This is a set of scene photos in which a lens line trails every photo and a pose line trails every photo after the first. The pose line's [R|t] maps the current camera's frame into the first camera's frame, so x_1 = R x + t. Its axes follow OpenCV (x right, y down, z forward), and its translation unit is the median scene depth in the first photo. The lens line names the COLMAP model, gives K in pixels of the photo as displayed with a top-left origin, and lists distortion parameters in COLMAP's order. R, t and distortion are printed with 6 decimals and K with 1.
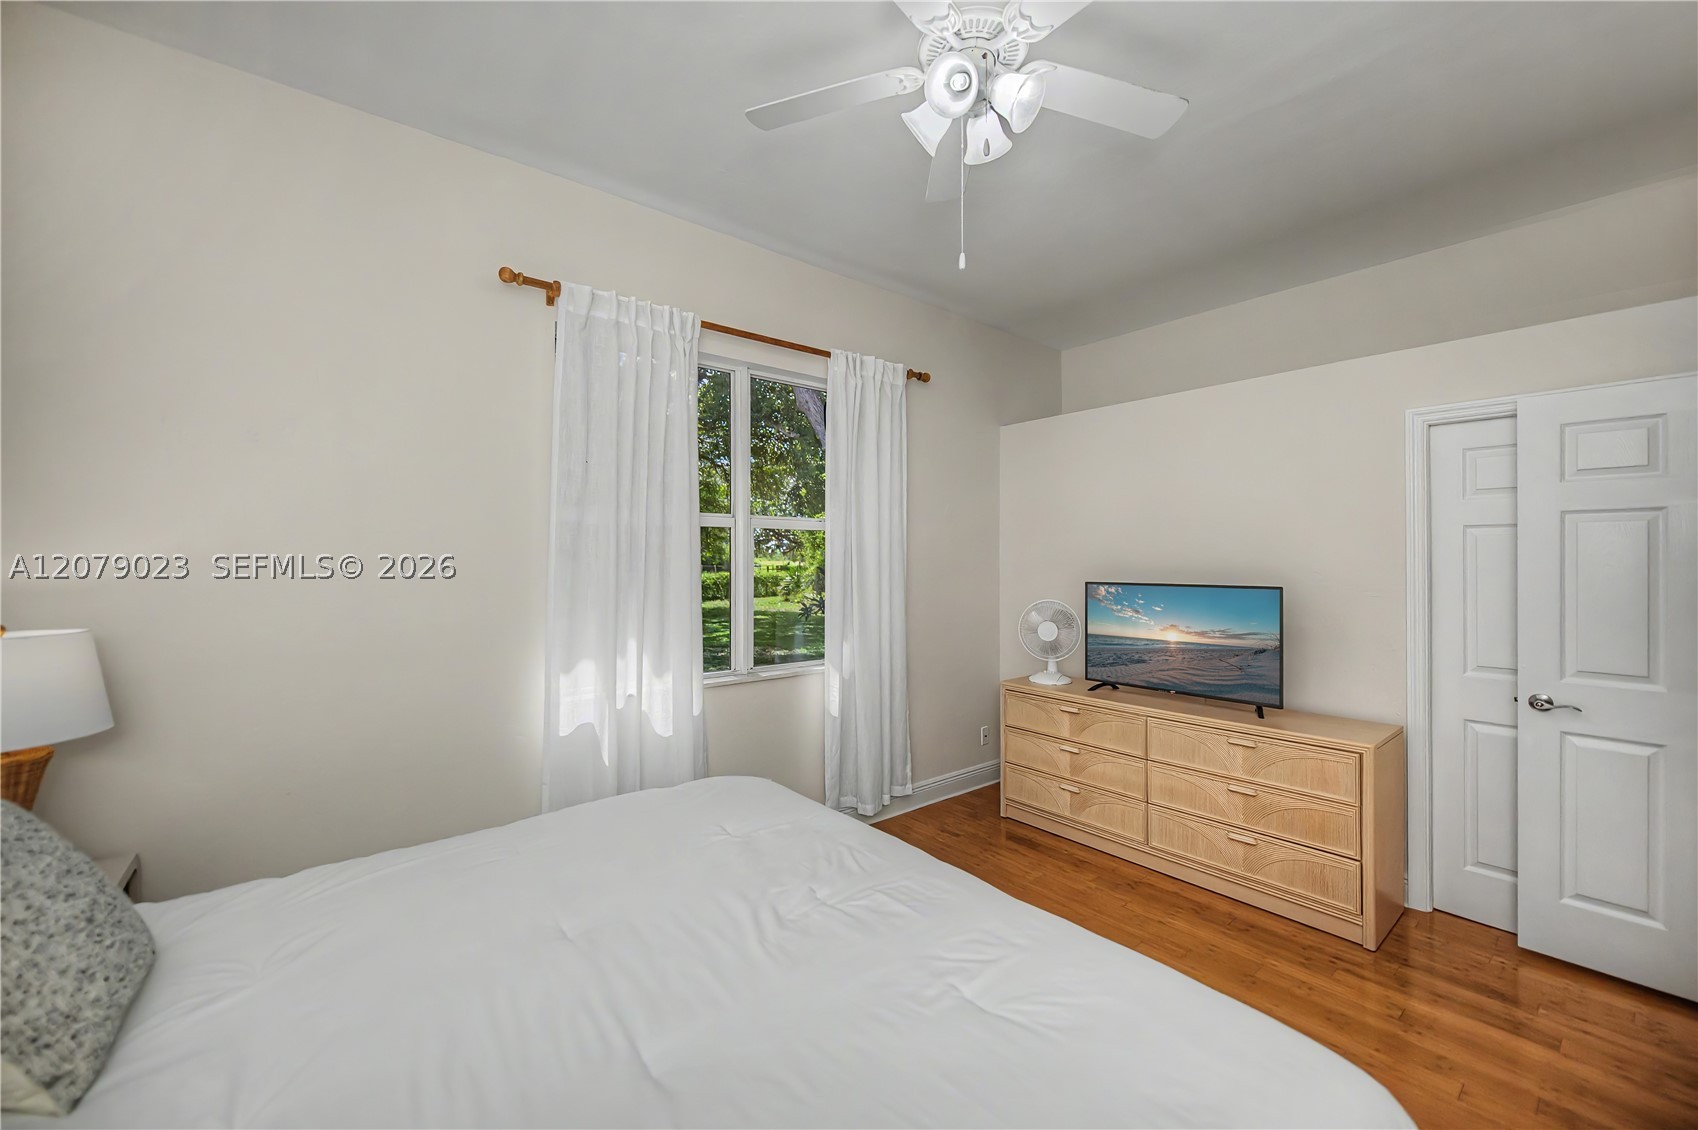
lens RADIAL K [[684.6, 0, 853.5], [0, 684.6, 567.5], [0, 0, 1]] dist [0.000387, -0.000289]
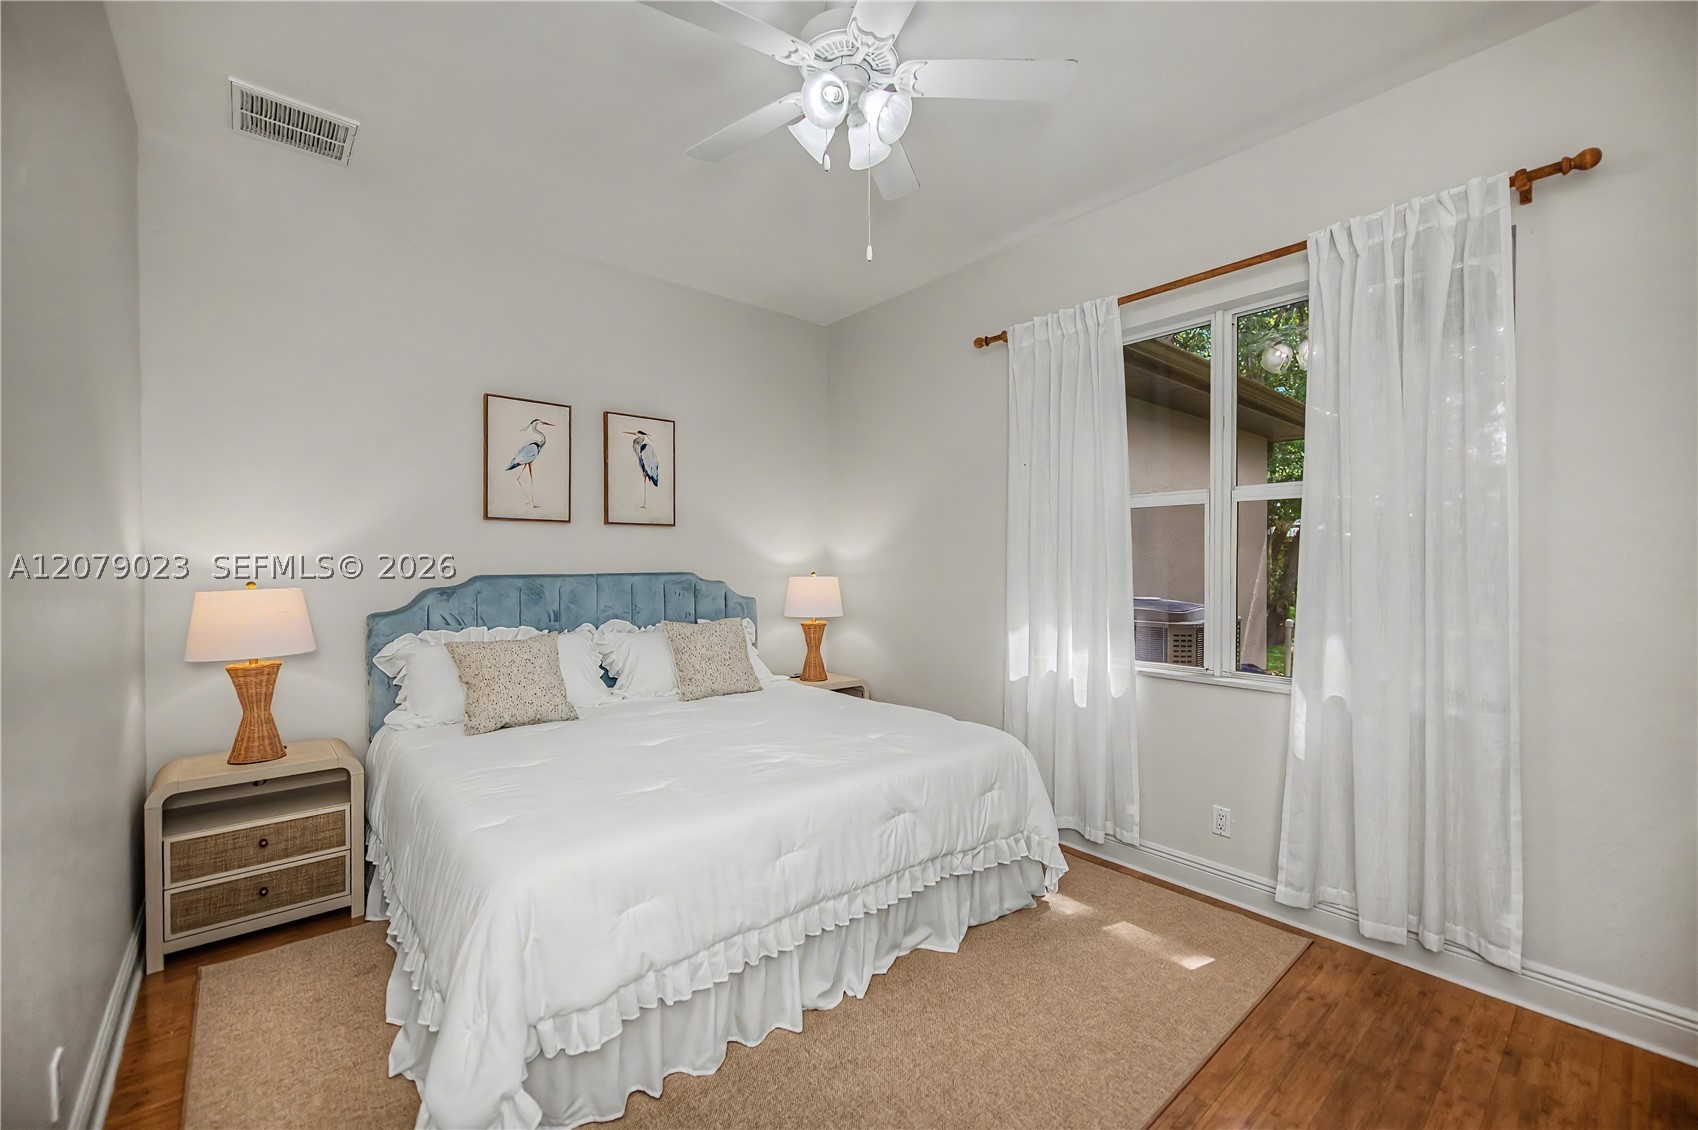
lens RADIAL K [[684.6, 0, 853.5], [0, 684.6, 567.5], [0, 0, 1]] dist [0.000387, -0.000289]
pose [[0.039351, 0.016207, -0.999094, 0.675656], [-0.001698, 0.999868, 0.016153, 0.009002], [0.999224, 0.001061, 0.039374, 0.522687]]
